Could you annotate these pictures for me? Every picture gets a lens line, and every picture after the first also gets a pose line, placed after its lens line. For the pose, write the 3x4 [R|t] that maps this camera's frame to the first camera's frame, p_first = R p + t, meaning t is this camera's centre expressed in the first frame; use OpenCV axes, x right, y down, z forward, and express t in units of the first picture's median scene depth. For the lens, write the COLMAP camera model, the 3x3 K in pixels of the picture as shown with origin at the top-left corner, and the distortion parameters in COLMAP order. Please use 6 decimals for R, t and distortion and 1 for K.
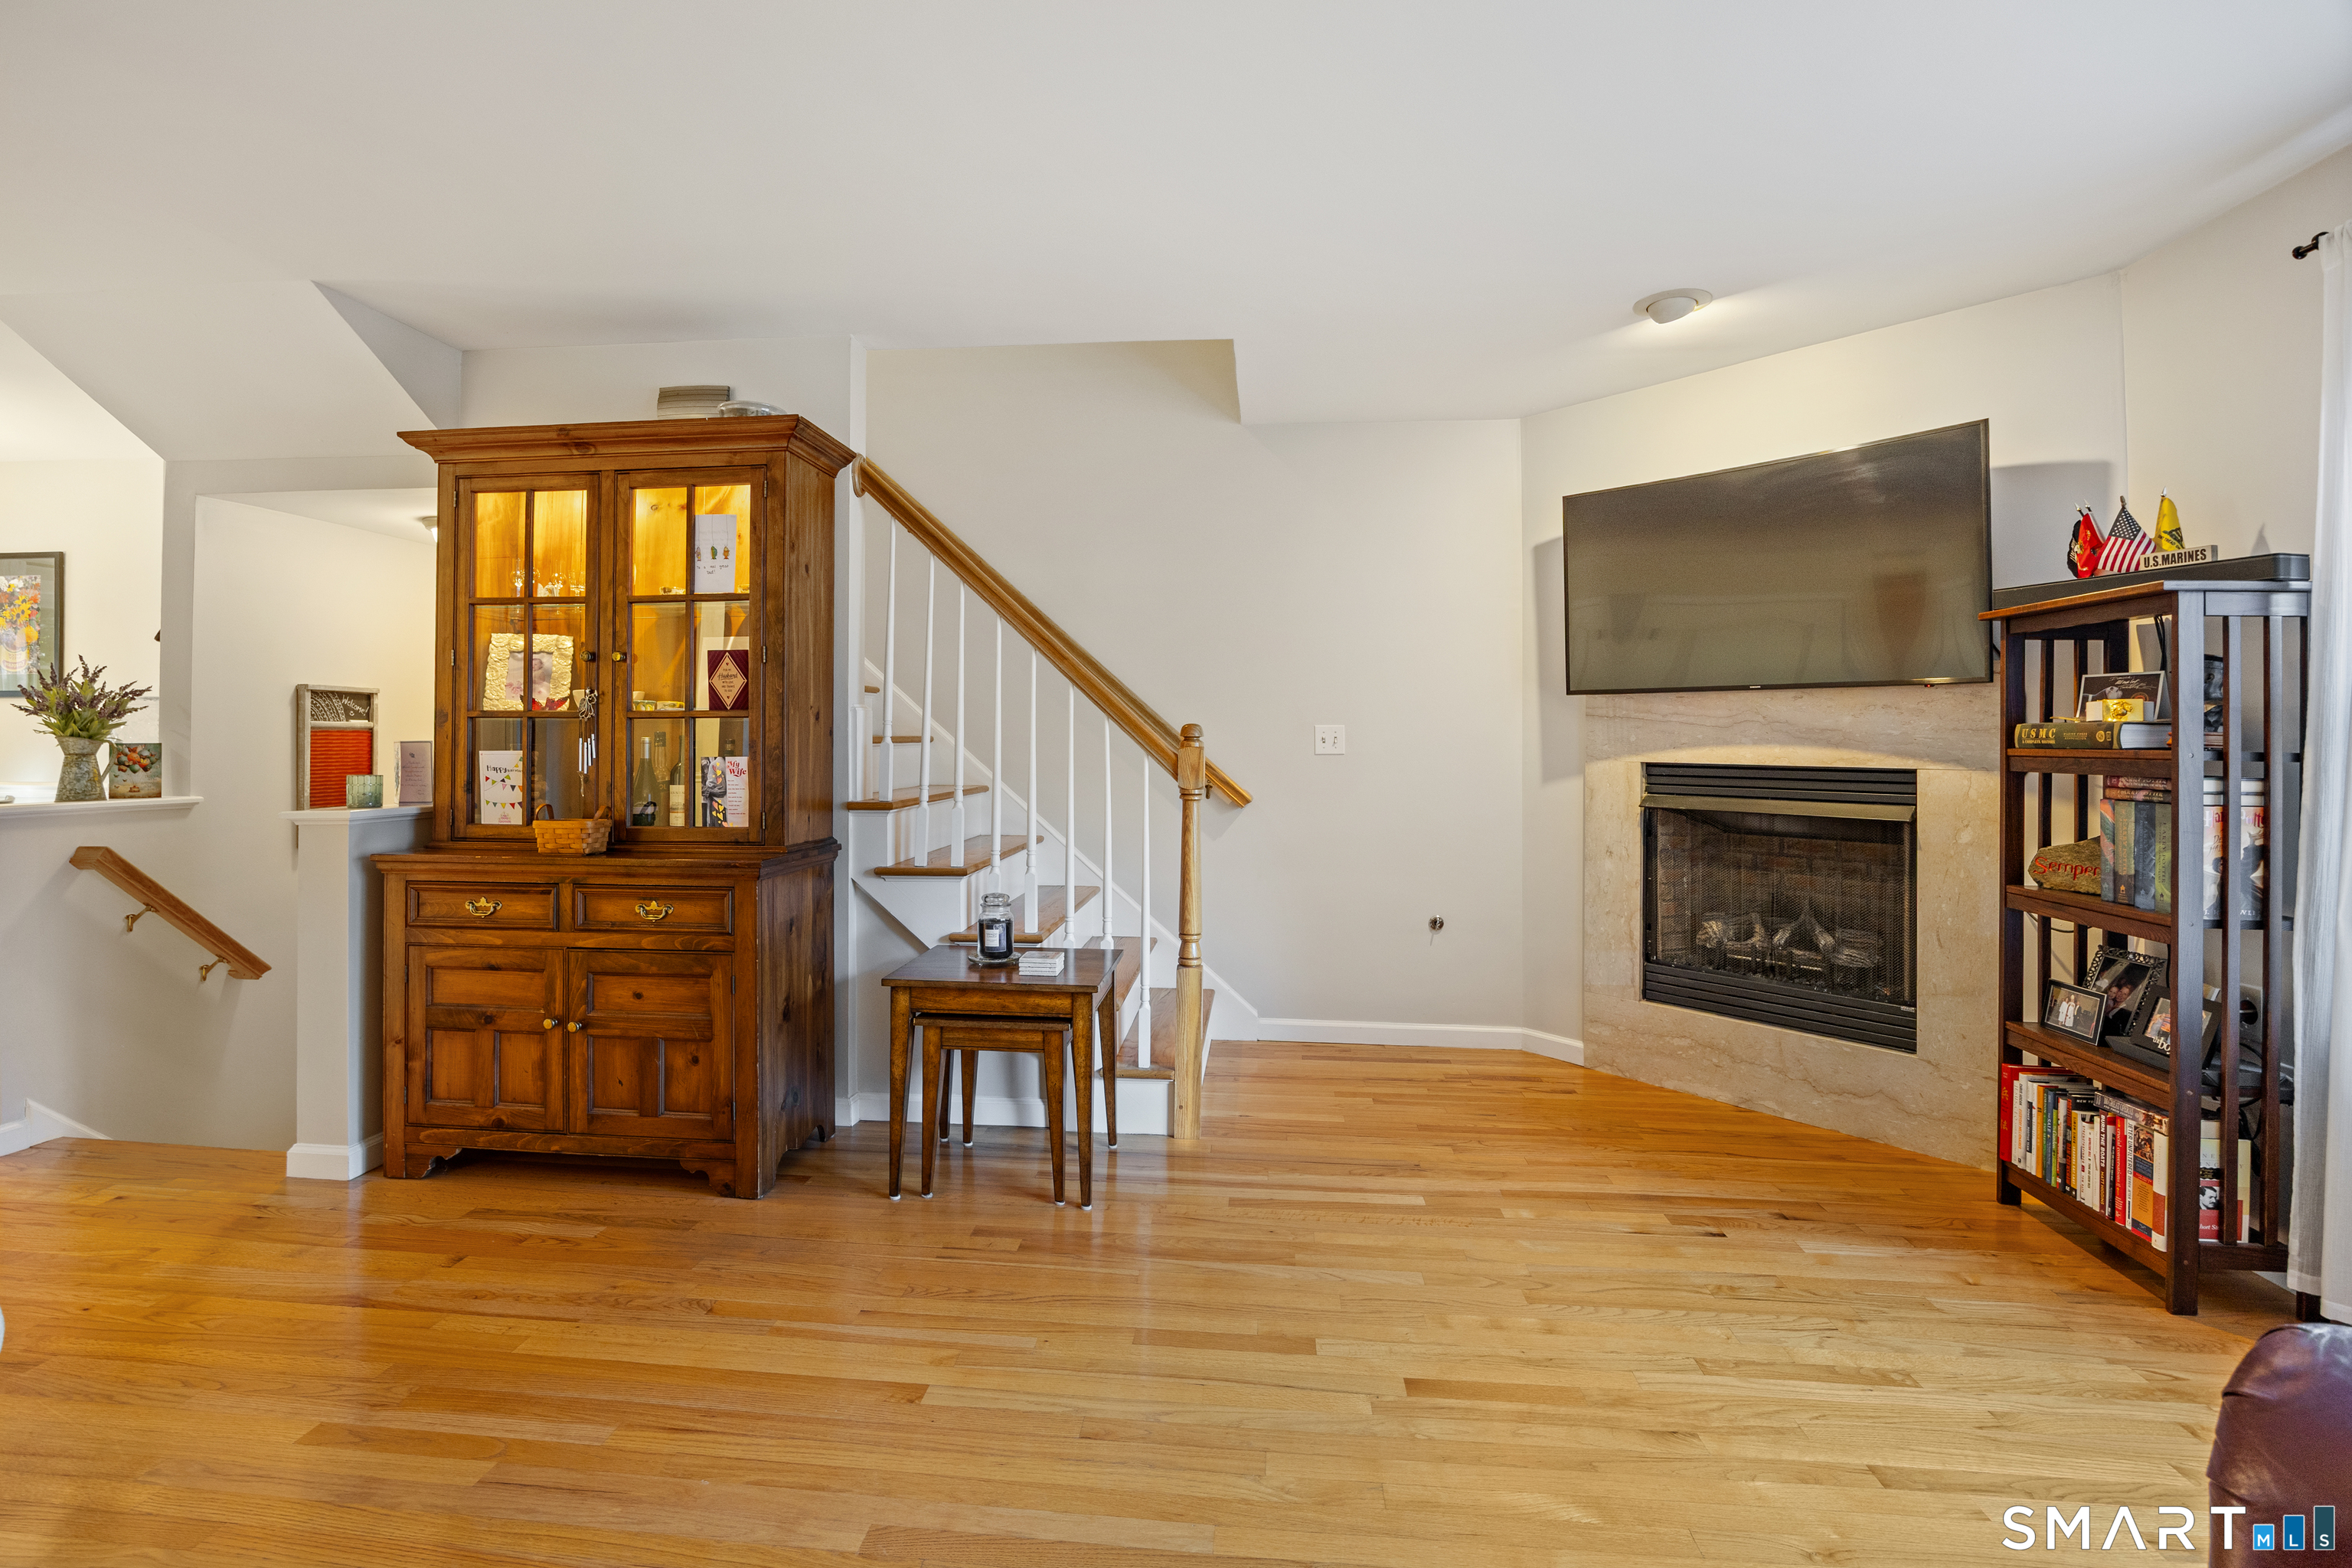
lens RADIAL K [[1058.1, 0, 1172.7], [0, 1058.1, 731.5], [0, 0, 1]] dist [-0.015905, 0.001193]
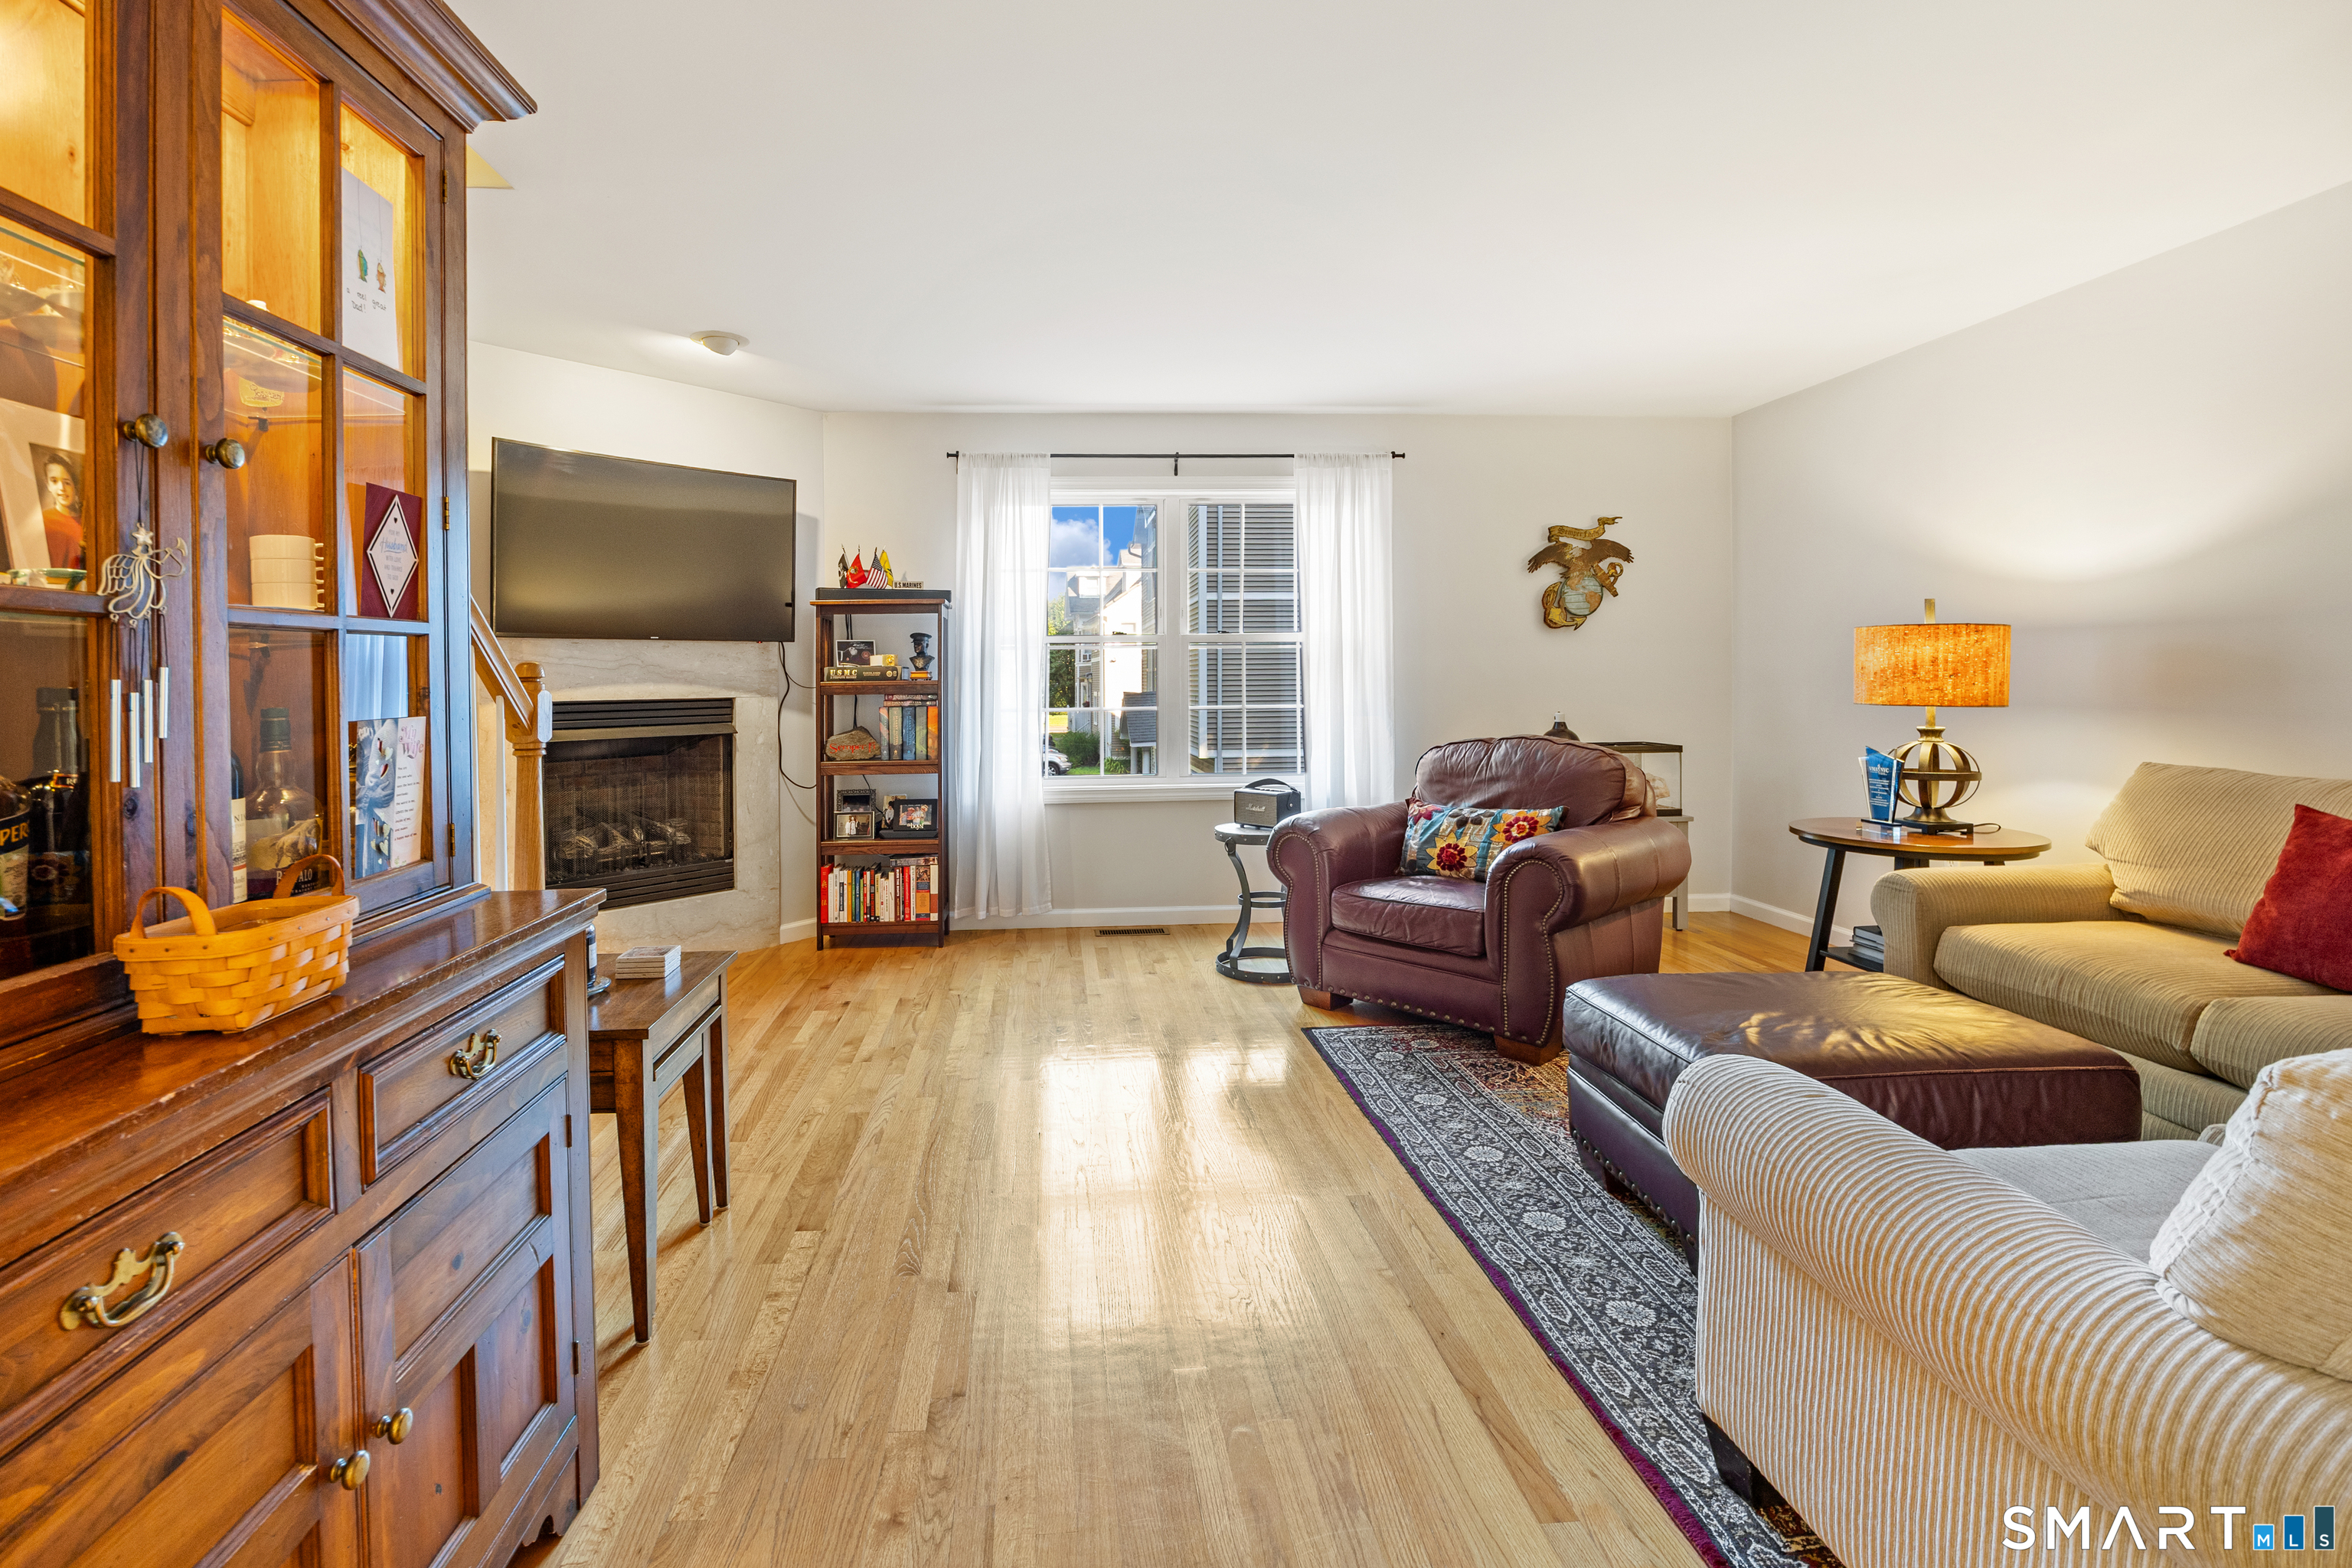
lens RADIAL K [[1058.1, 0, 1116.6], [0, 1058.1, 695.2], [0, 0, 1]] dist [-0.015905, 0.001193]
pose [[-0.153041, -0.018230, 0.988052, -0.853155], [0.006605, 0.999789, 0.019470, 0.006483], [-0.988198, 0.009506, -0.152888, 0.690229]]
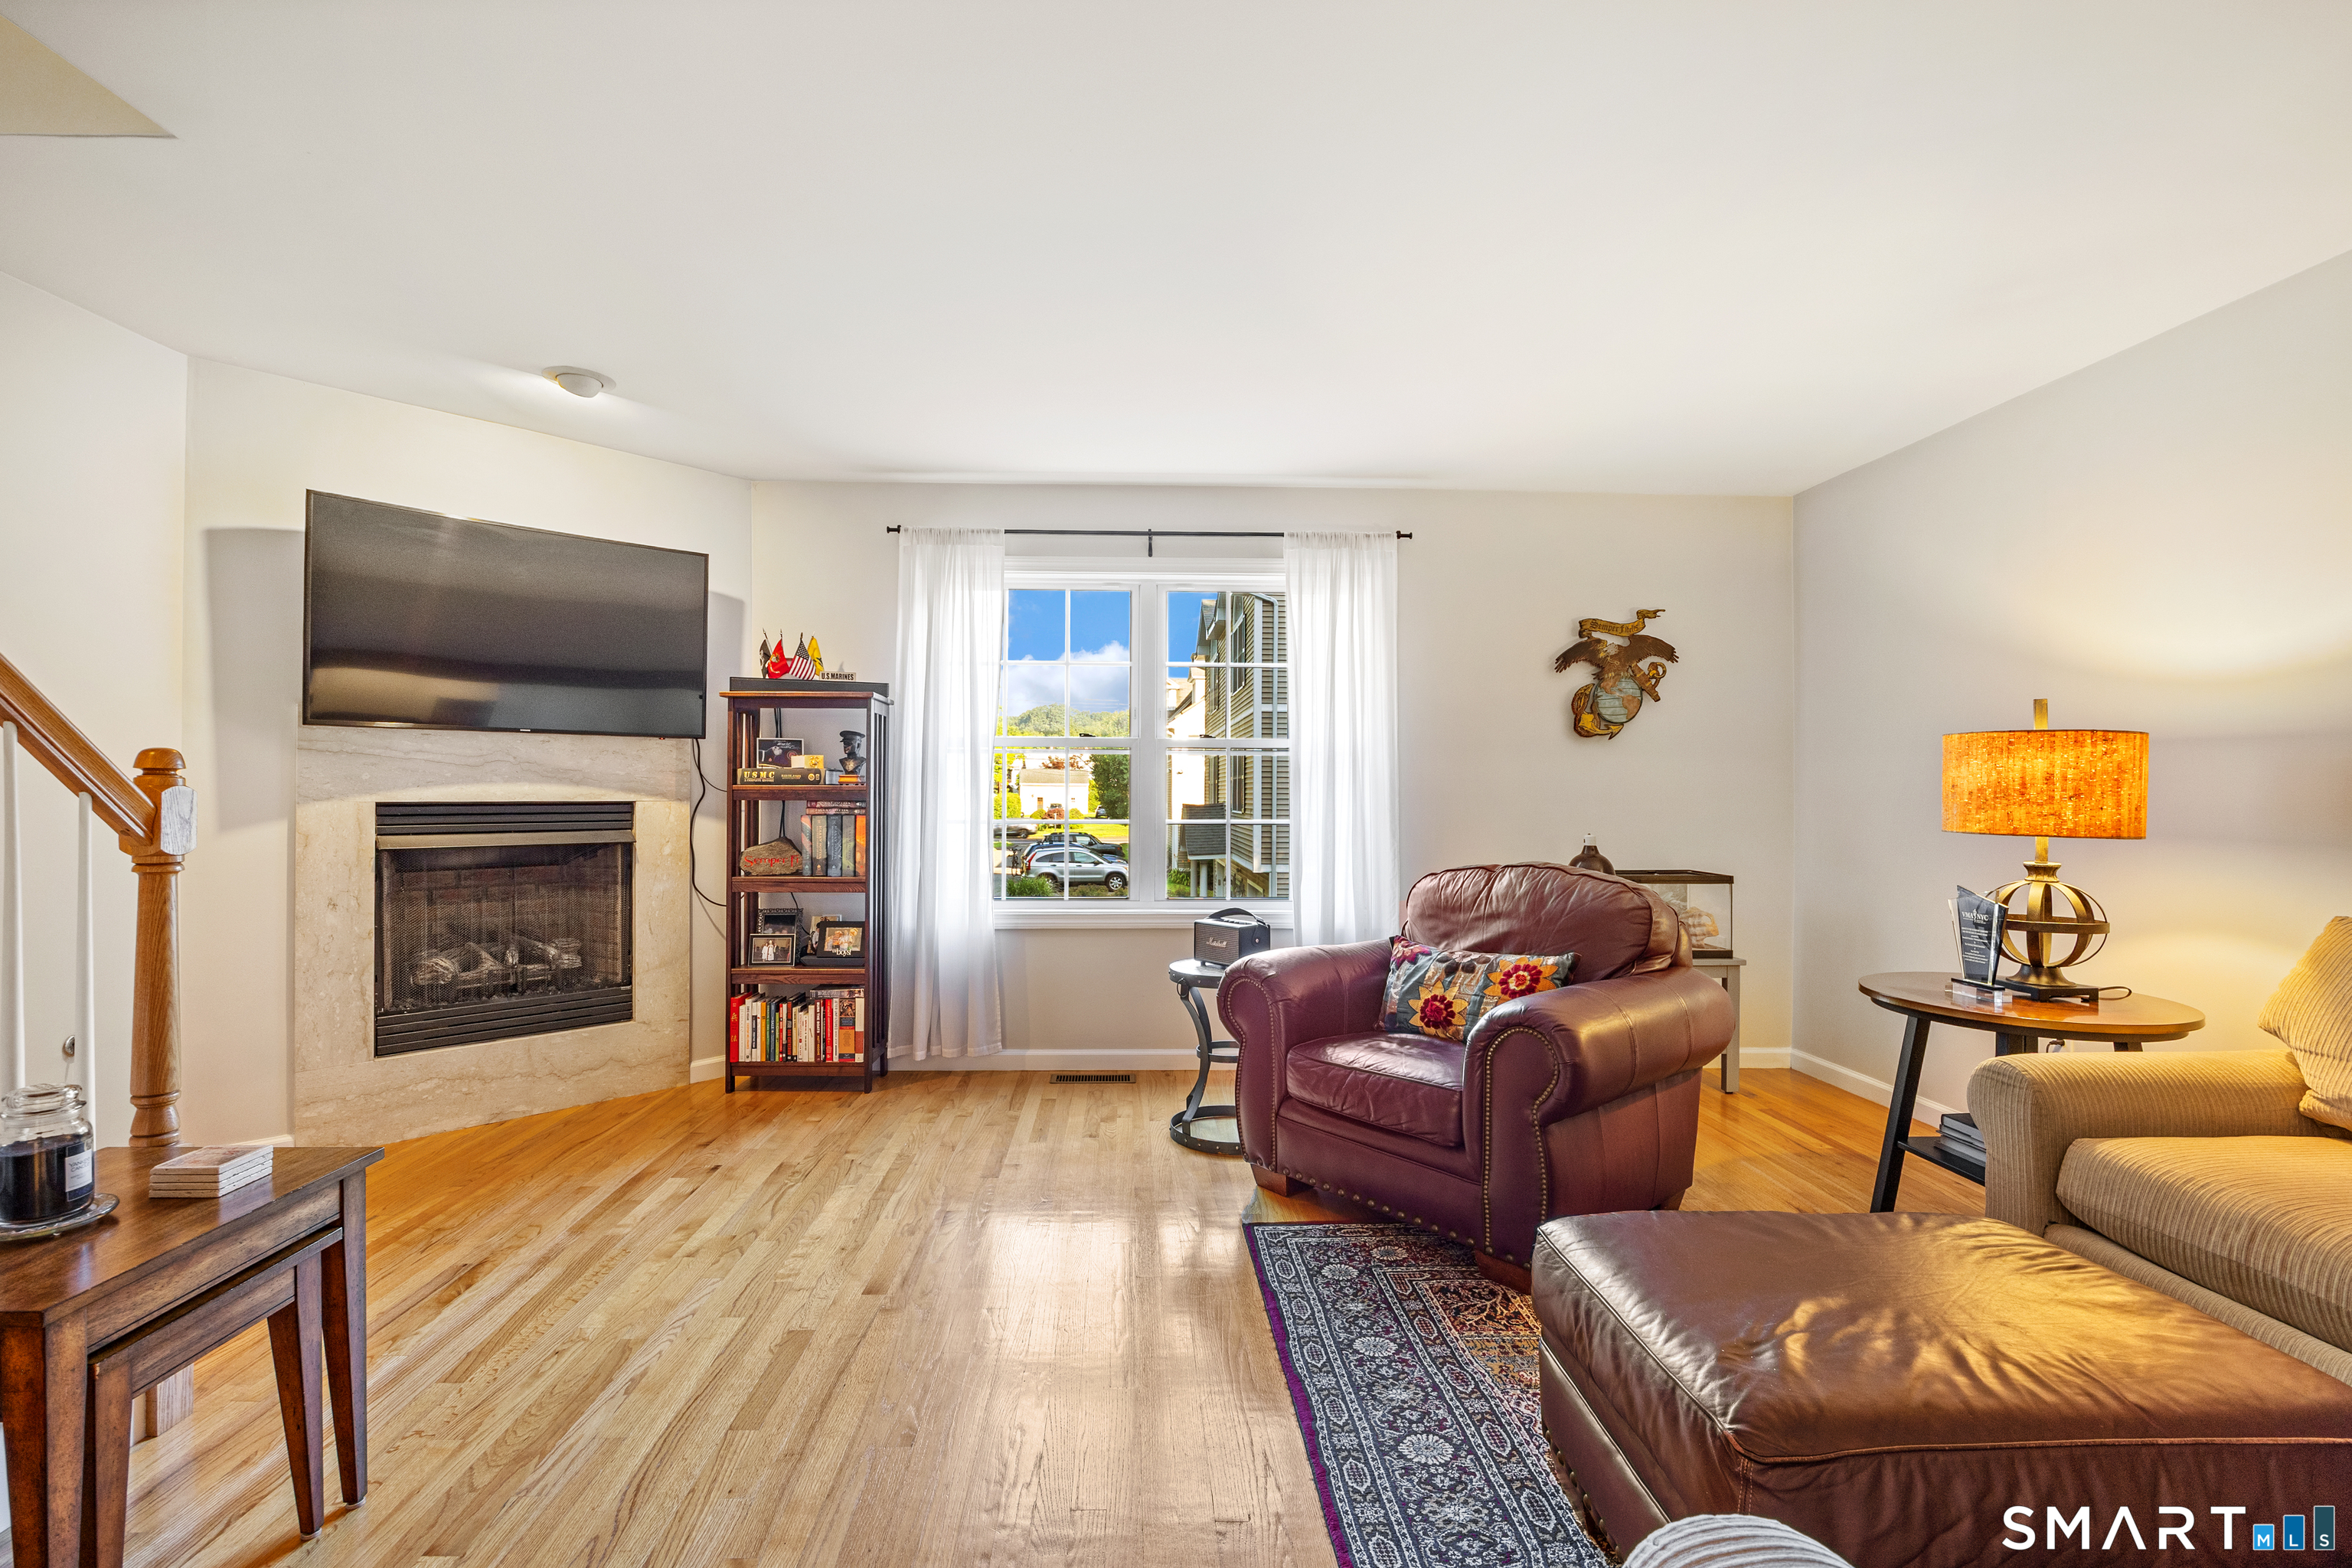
lens RADIAL K [[1058.1, 0, 1157.1], [0, 1058.1, 780.6], [0, 0, 1]] dist [-0.015905, 0.001193]
pose [[-0.131503, 0.003705, 0.991309, -0.672906], [-0.009556, 0.999942, -0.005005, 0.010198], [-0.991270, -0.010131, -0.131460, 0.528710]]
